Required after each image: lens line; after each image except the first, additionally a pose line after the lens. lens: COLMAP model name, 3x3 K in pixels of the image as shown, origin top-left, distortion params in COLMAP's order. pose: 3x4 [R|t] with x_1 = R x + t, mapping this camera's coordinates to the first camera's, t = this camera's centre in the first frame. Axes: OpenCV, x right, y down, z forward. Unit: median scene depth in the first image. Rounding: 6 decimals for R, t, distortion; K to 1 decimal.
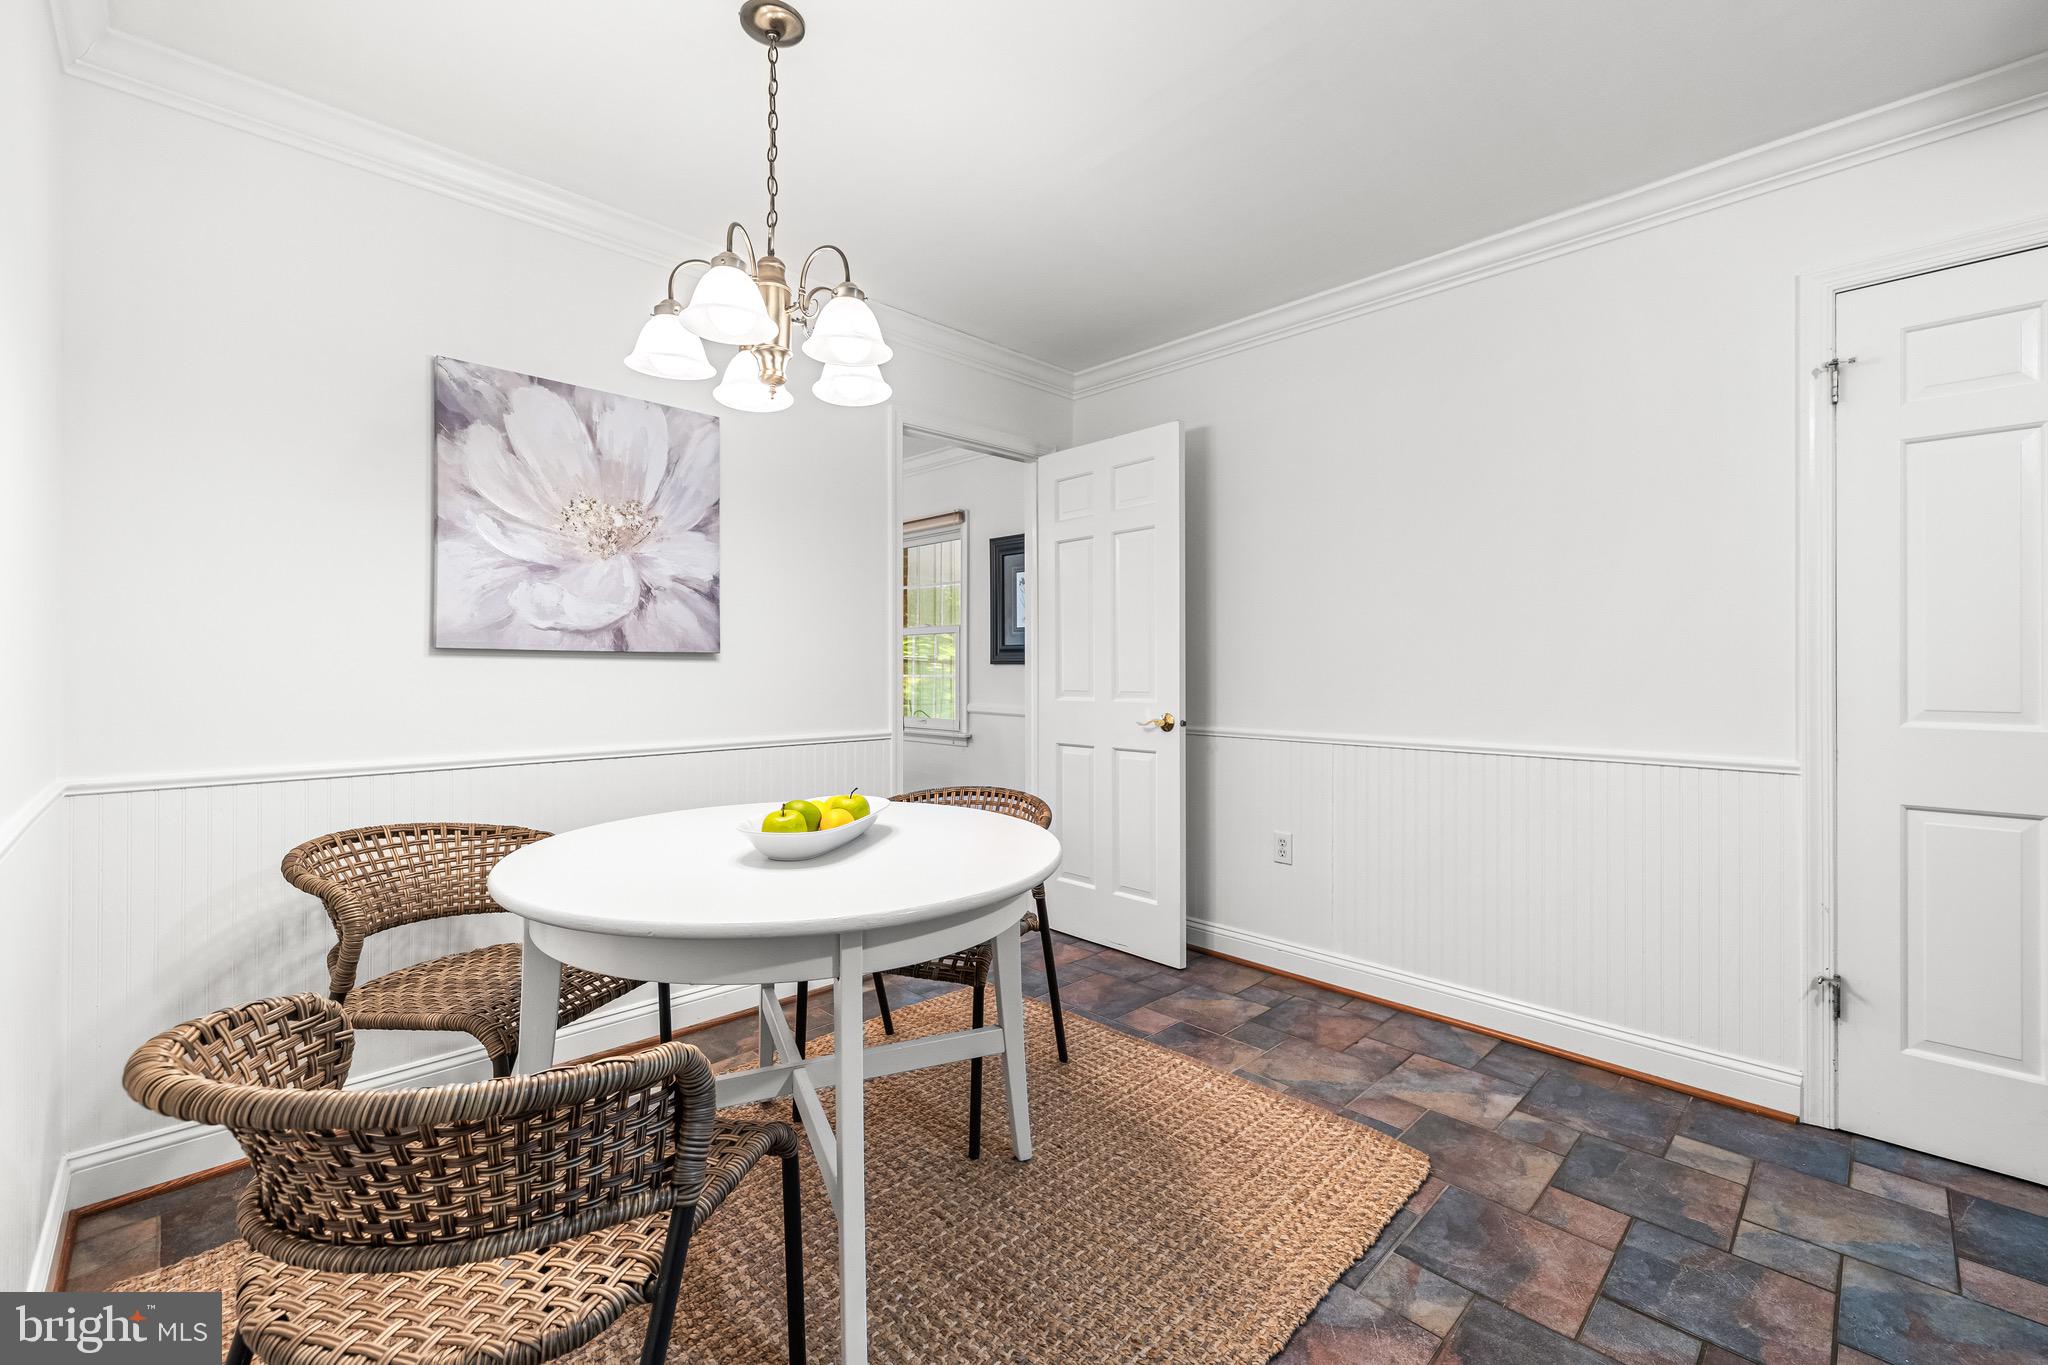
lens RADIAL K [[871.5, 0, 1024.5], [0, 871.5, 669.7], [0, 0, 1]] dist [0.003426, 0.000440]
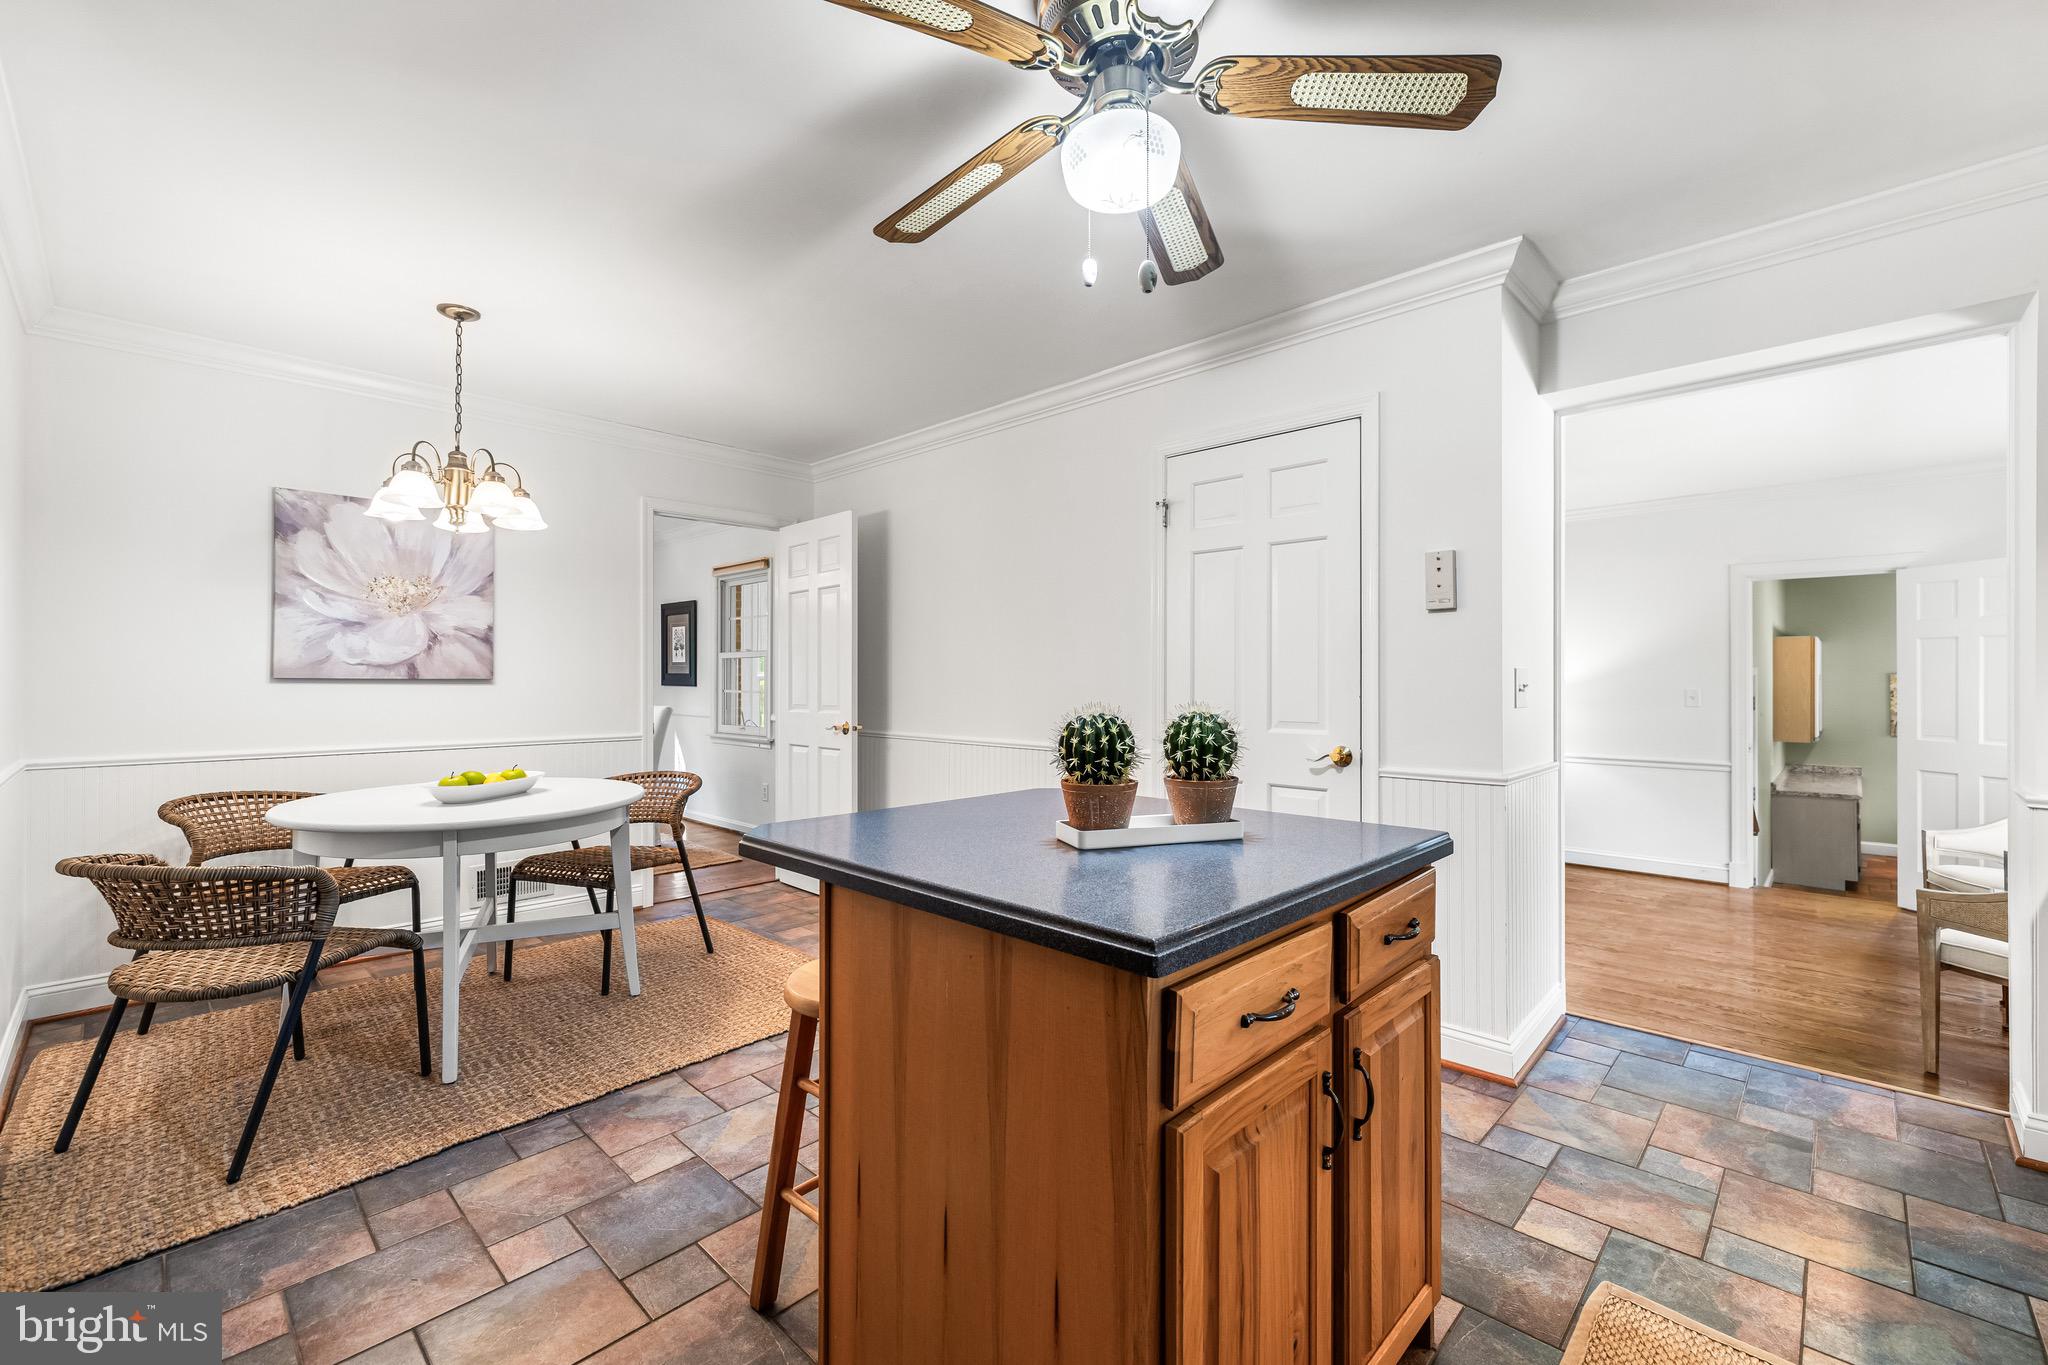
lens RADIAL K [[871.5, 0, 1028.1], [0, 871.5, 679.5], [0, 0, 1]] dist [0.003426, 0.000440]
pose [[0.999608, 0.001248, 0.027961, 0.588446], [-0.001220, 0.999999, -0.000993, -0.021632], [-0.027962, 0.000958, 0.999609, -0.553679]]
